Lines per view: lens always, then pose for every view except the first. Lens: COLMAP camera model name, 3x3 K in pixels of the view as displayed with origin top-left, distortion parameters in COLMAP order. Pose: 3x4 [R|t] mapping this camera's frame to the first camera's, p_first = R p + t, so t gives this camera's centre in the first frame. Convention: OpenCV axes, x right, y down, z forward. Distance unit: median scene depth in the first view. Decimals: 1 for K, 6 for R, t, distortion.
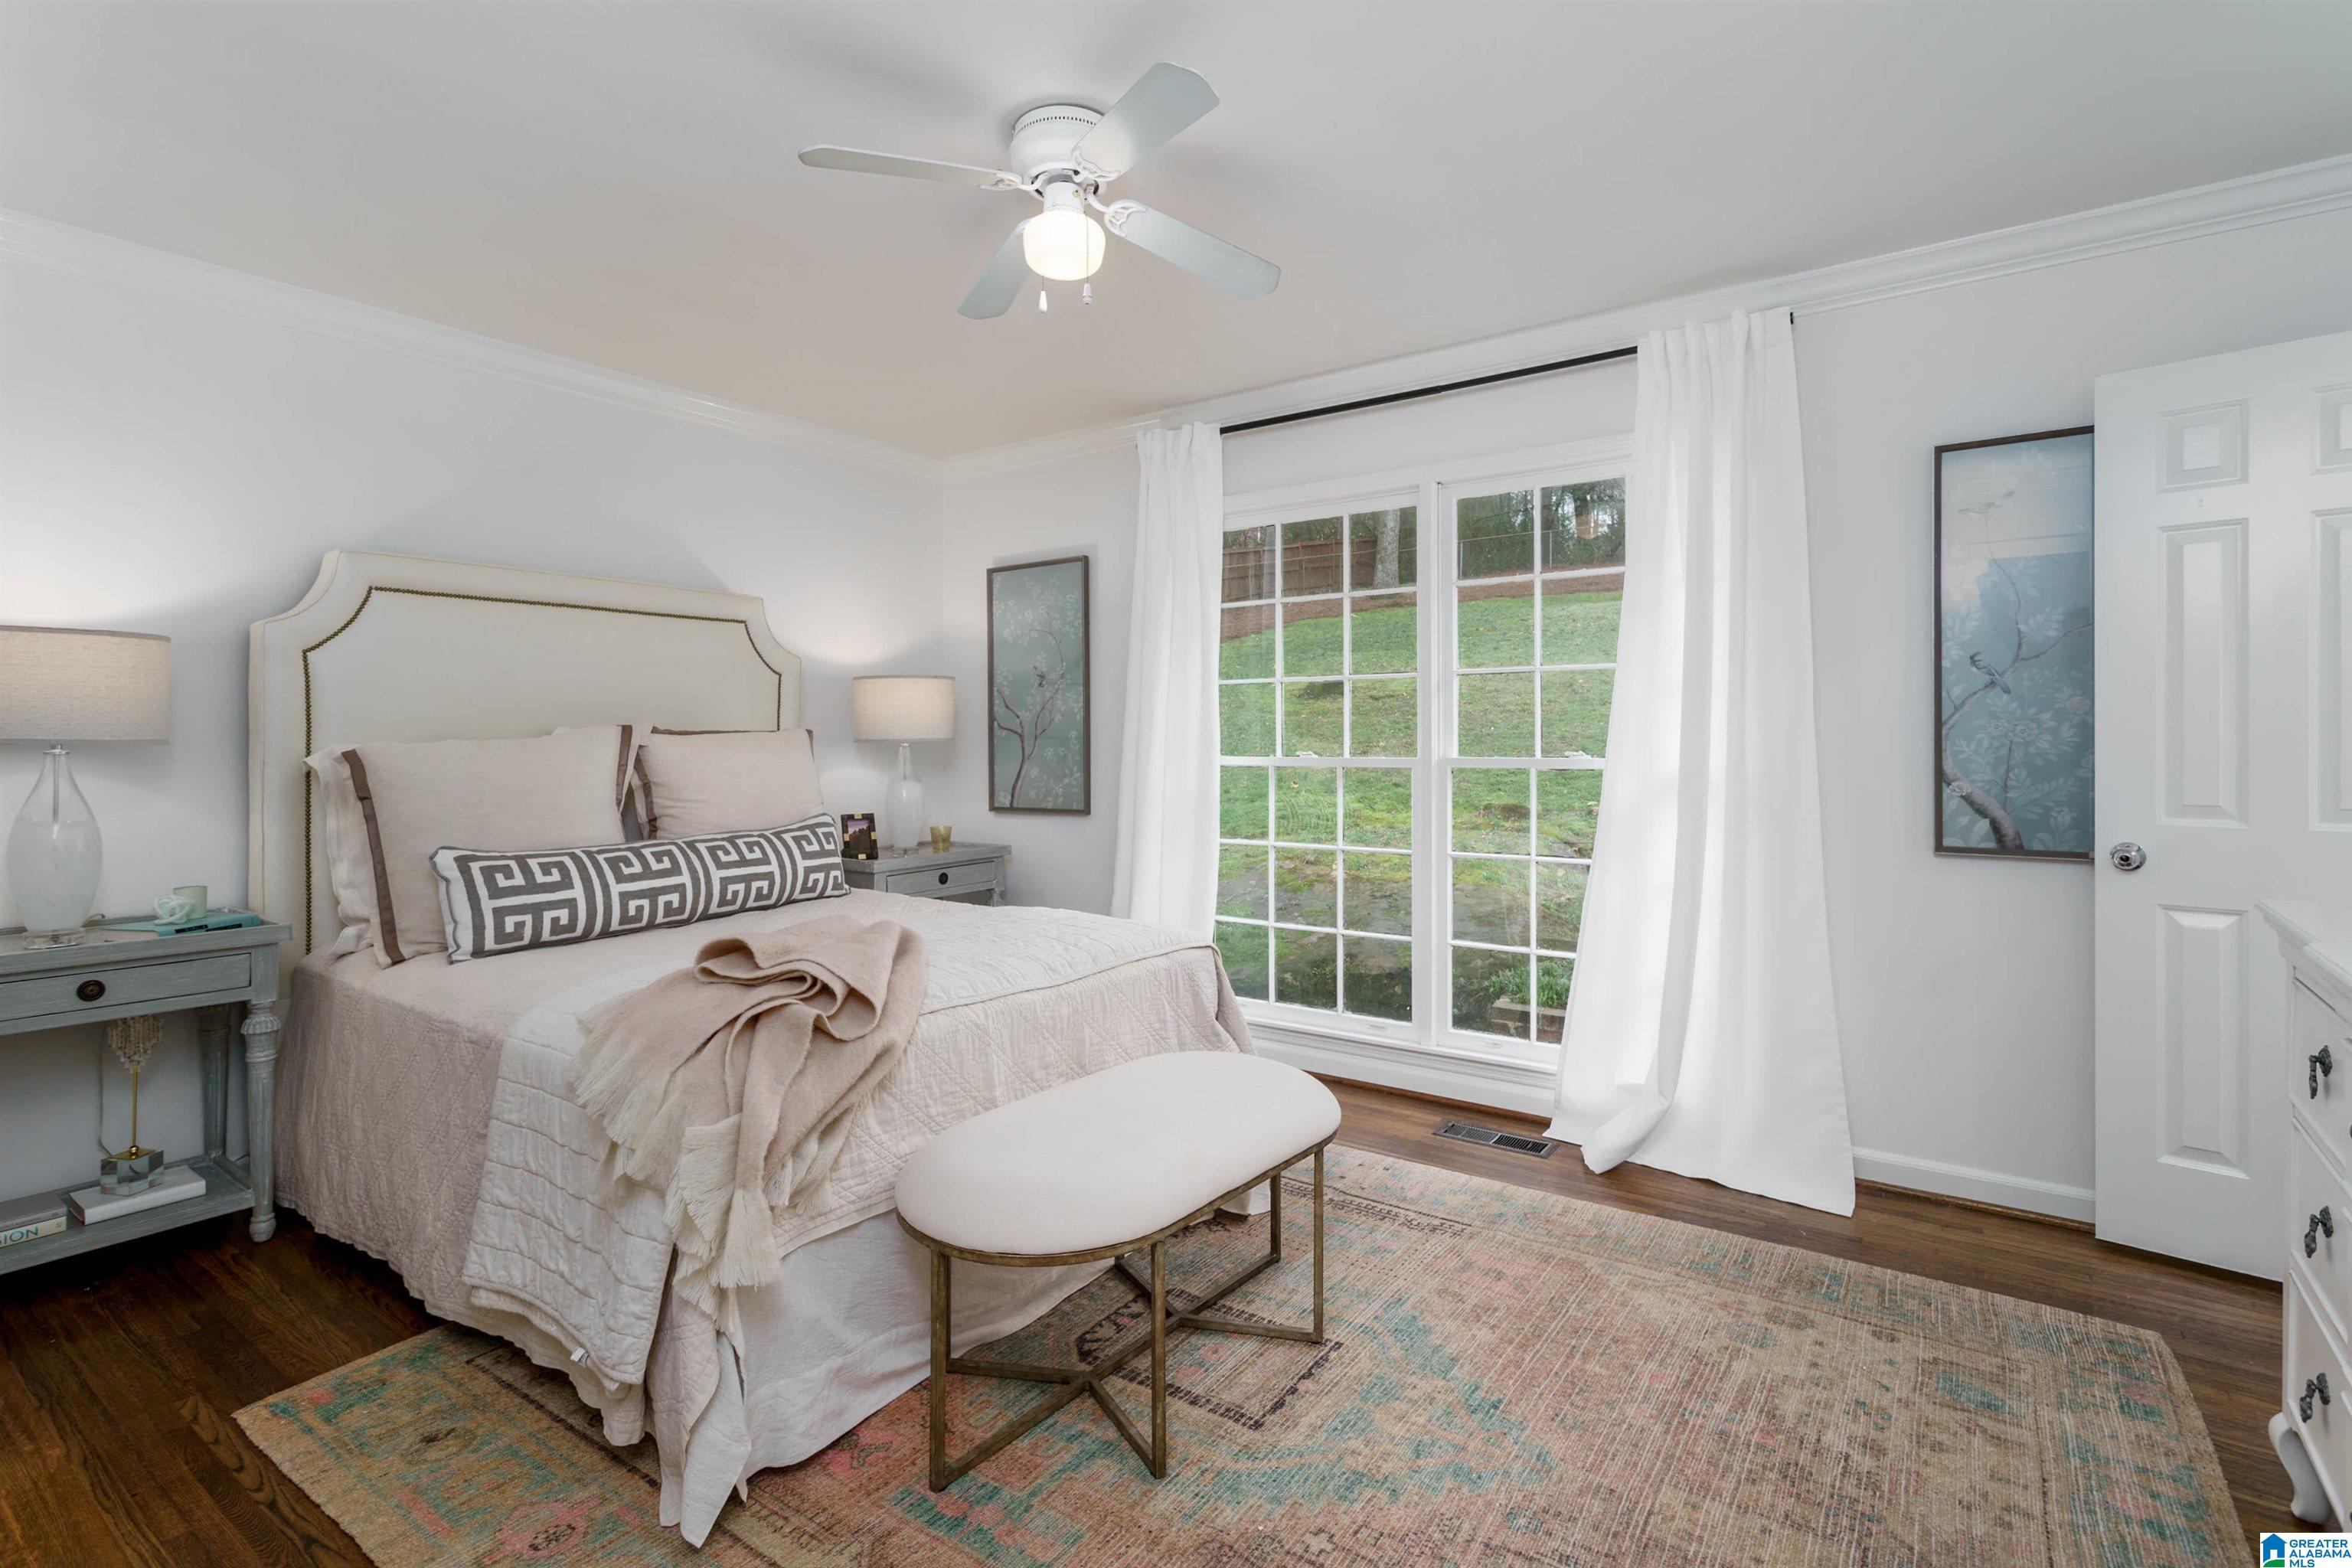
lens RADIAL K [[1112.5, 0, 1170.4], [0, 1112.5, 738.3], [0, 0, 1]] dist [-0.003211, -0.000342]
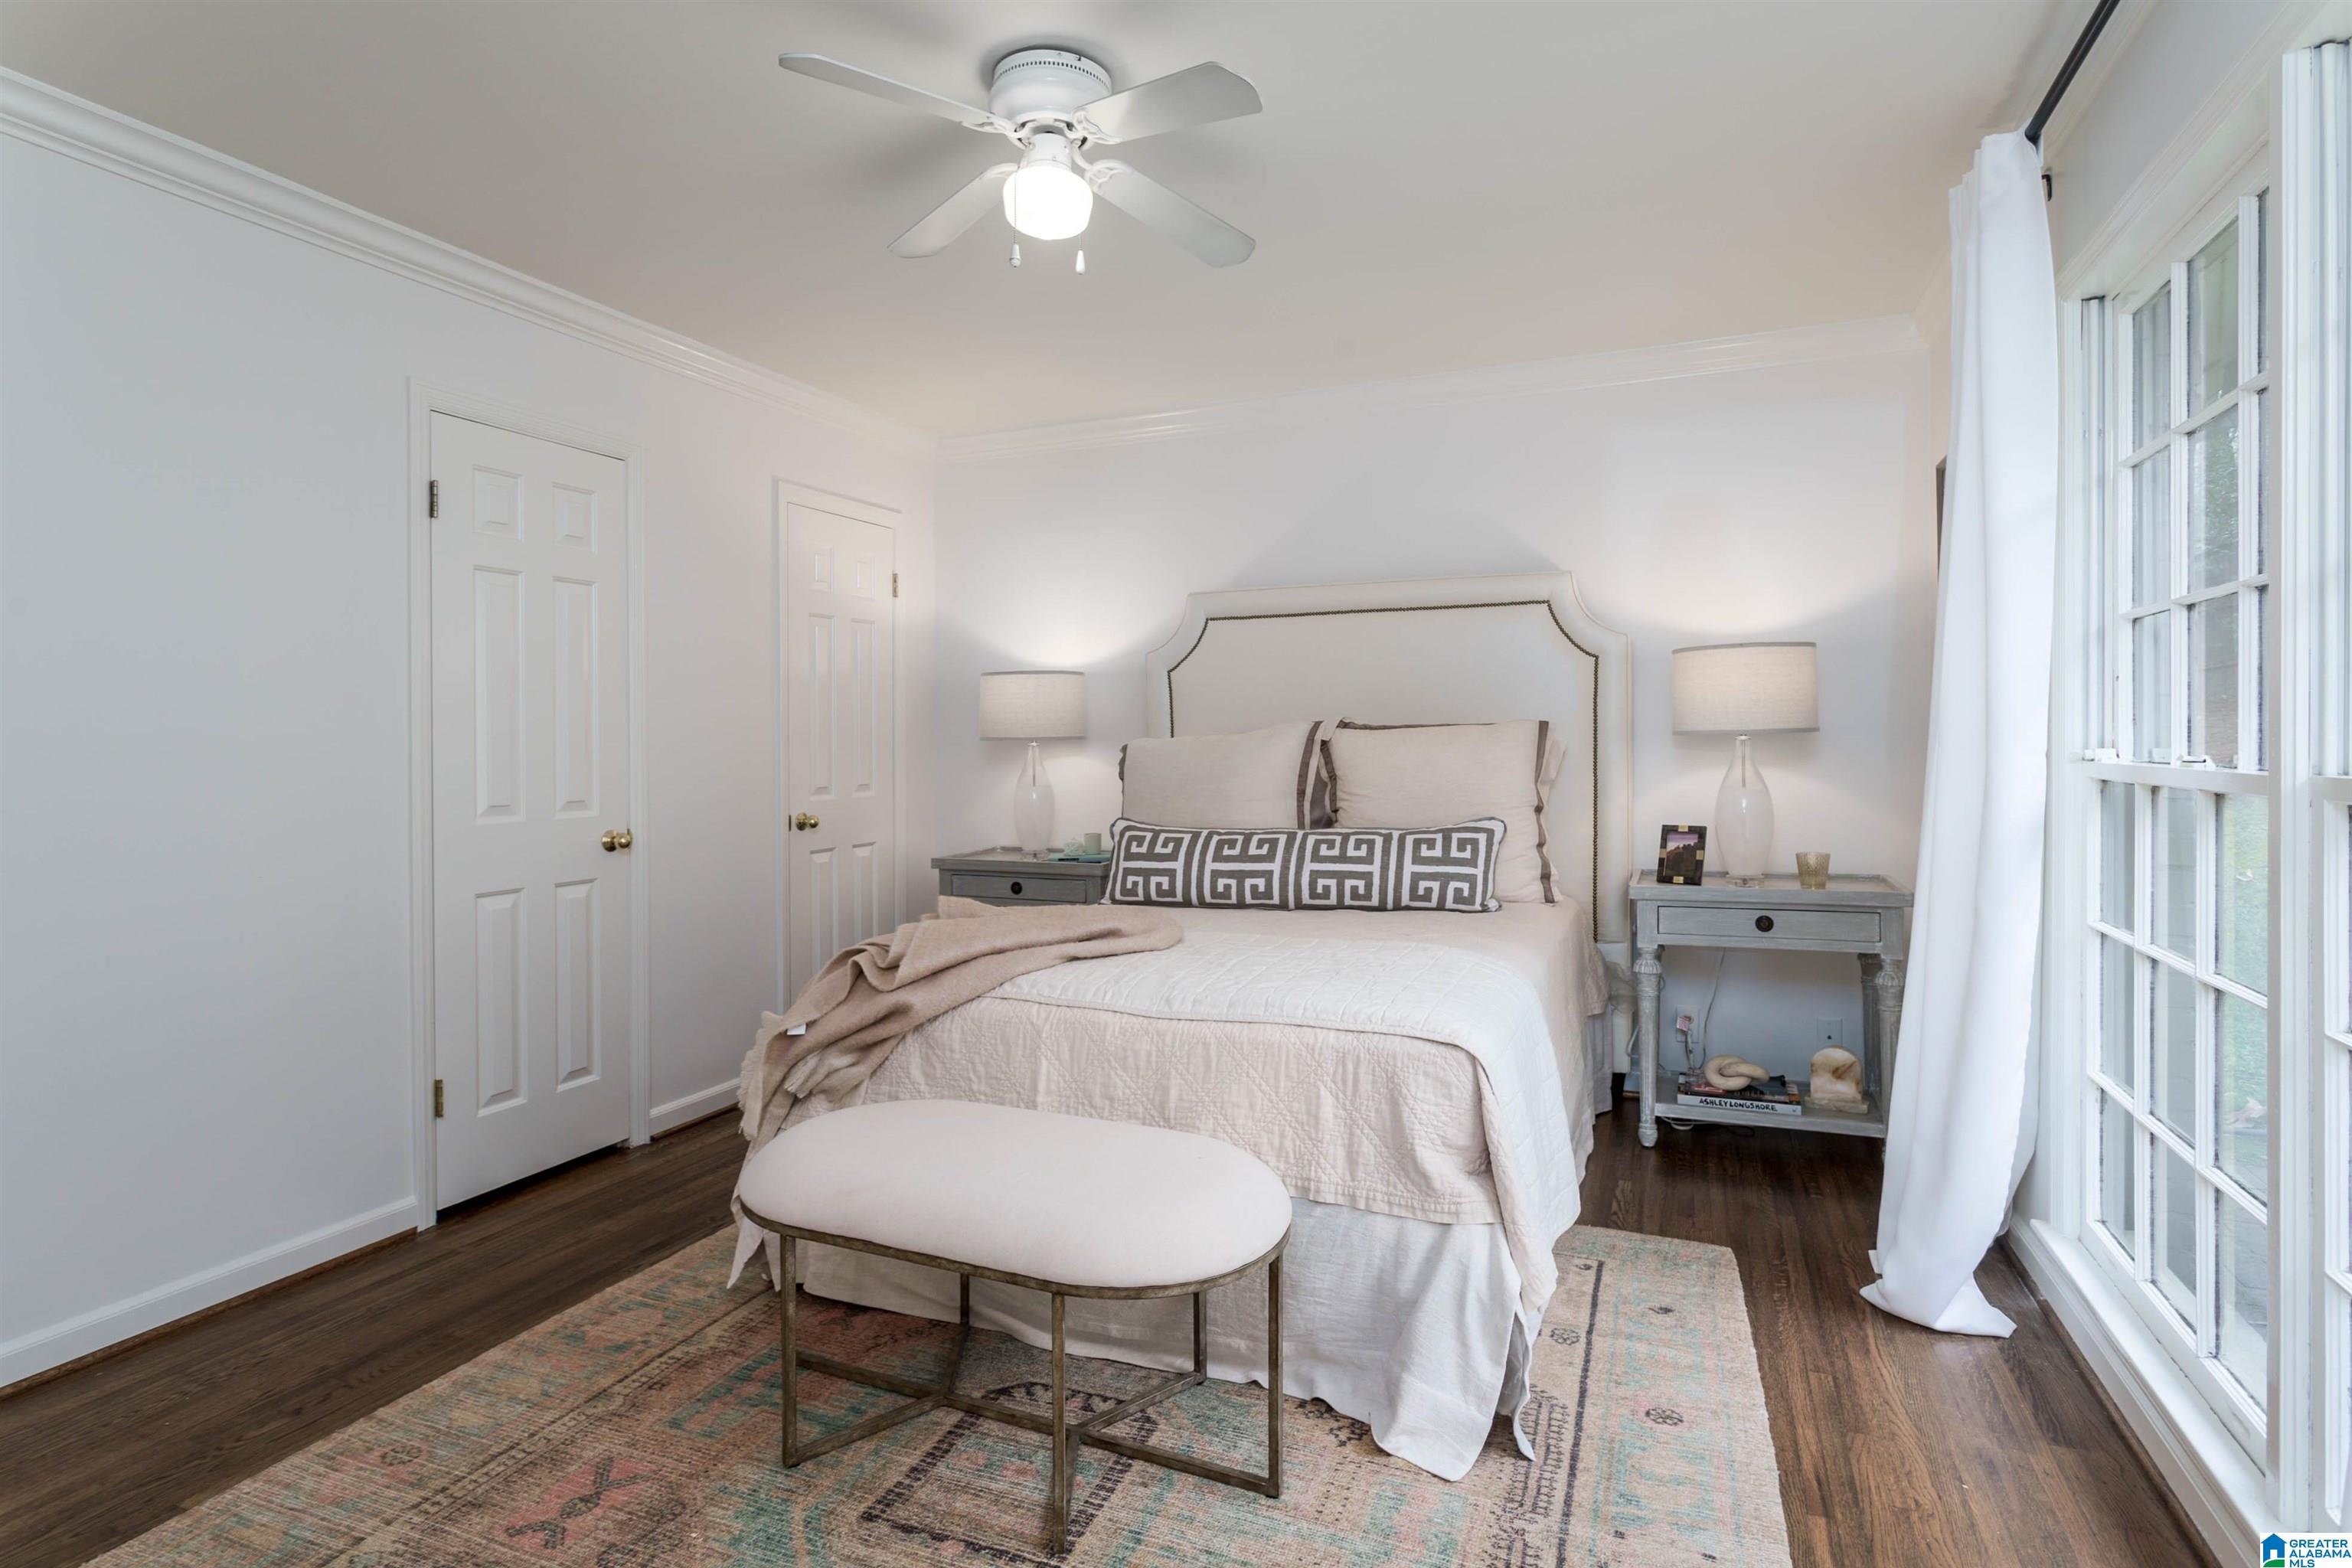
lens RADIAL K [[1222.4, 0, 1169.2], [0, 1222.4, 737.6], [0, 0, 1]] dist [-0.001493, 0.000310]
pose [[0.222592, 0.000977, -0.974911, 0.700094], [0.011214, 0.999931, 0.003562, -0.001902], [0.974847, -0.011725, 0.222565, 0.664024]]
